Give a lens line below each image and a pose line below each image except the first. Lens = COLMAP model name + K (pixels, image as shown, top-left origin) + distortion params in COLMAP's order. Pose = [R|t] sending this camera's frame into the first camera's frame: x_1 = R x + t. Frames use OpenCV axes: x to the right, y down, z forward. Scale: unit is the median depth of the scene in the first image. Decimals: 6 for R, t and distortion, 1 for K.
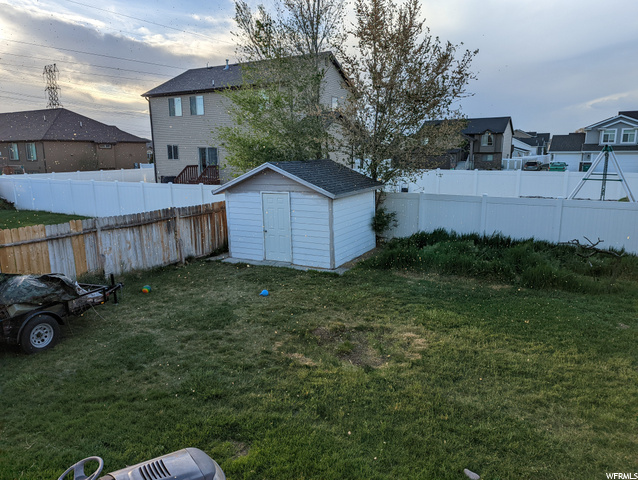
lens RADIAL K [[434.1, 0, 319.0], [0, 434.1, 240.0], [0, 0, 1]] dist [0.054106, -0.037506]
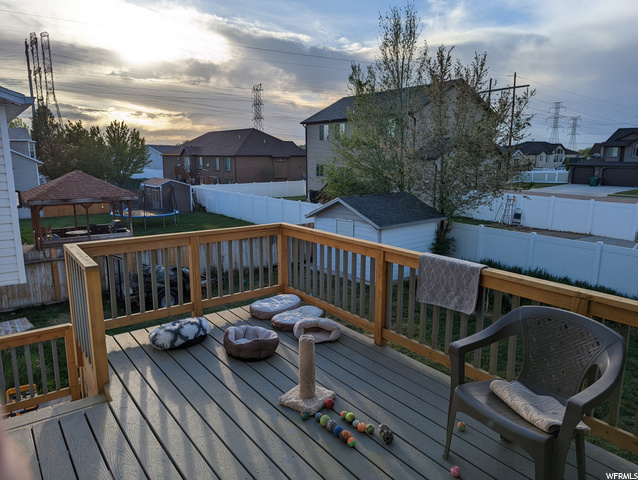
lens RADIAL K [[449.7, 0, 319.0], [0, 449.7, 240.0], [0, 0, 1]] dist [0.072586, -0.067937]
pose [[0.917024, 0.083154, -0.390067, 0.101726], [-0.087821, 0.996119, 0.005888, -0.014472], [0.389042, 0.028857, 0.920768, -0.074523]]
